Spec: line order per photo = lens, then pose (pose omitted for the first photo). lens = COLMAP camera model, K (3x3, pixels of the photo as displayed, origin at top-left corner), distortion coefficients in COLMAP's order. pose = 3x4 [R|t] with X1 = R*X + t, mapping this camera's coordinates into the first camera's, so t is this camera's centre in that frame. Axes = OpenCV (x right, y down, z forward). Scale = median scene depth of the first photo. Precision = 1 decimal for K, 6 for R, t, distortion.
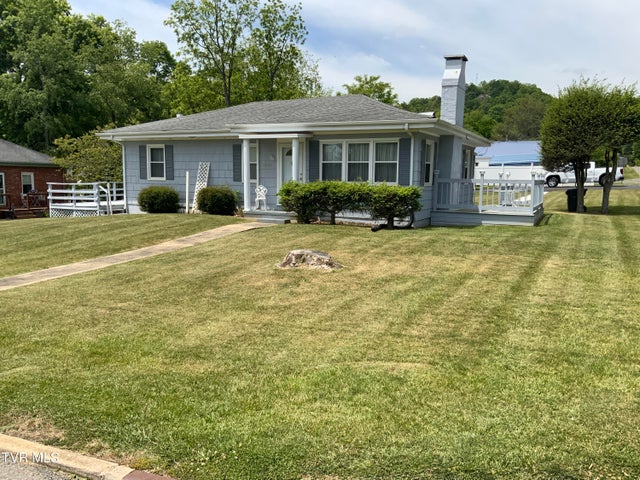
lens RADIAL K [[526.2, 0, 315.9], [0, 526.2, 237.9], [0, 0, 1]] dist [0.089293, -0.151829]
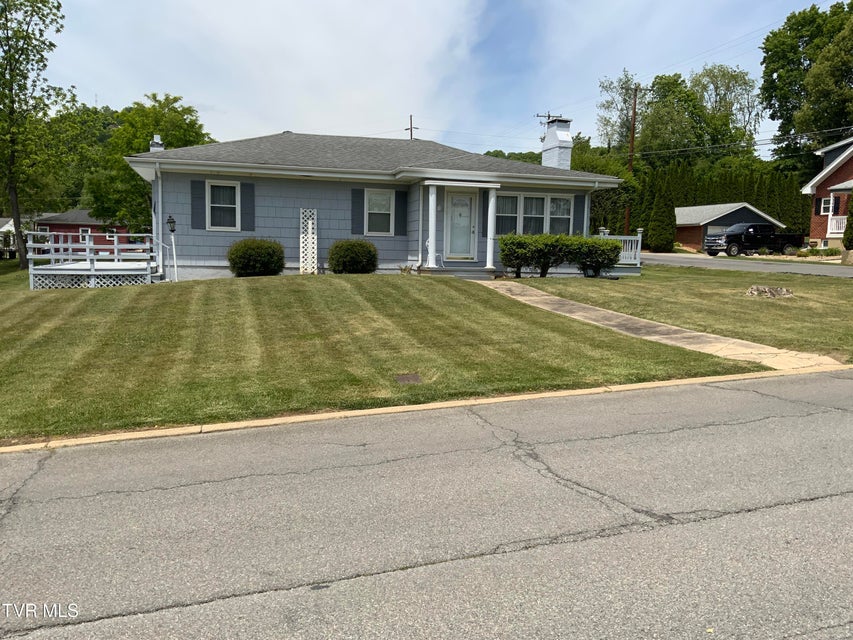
lens RADIAL K [[701.4, 0, 421.0], [0, 701.4, 317.2], [0, 0, 1]] dist [0.089293, -0.151829]
pose [[0.743896, -0.061095, 0.665497, -0.753794], [0.064538, 0.997726, 0.019453, 0.006262], [-0.665172, 0.028478, 0.746147, 0.117155]]
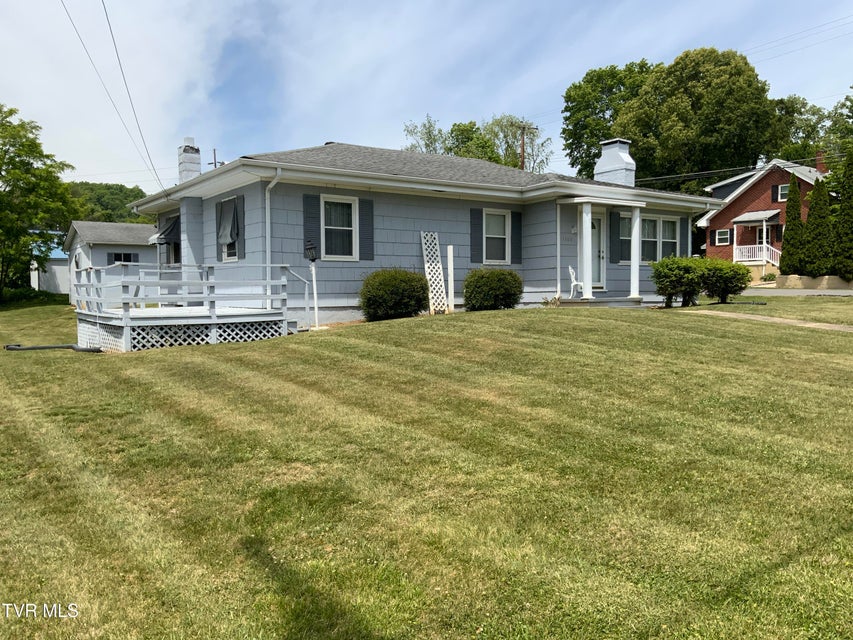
lens RADIAL K [[701.4, 0, 421.0], [0, 701.4, 317.2], [0, 0, 1]] dist [0.089293, -0.151829]
pose [[0.489719, -0.048482, 0.870532, -0.907844], [0.113844, 0.993460, -0.008715, -0.035163], [-0.864416, 0.103373, 0.492035, 0.584658]]
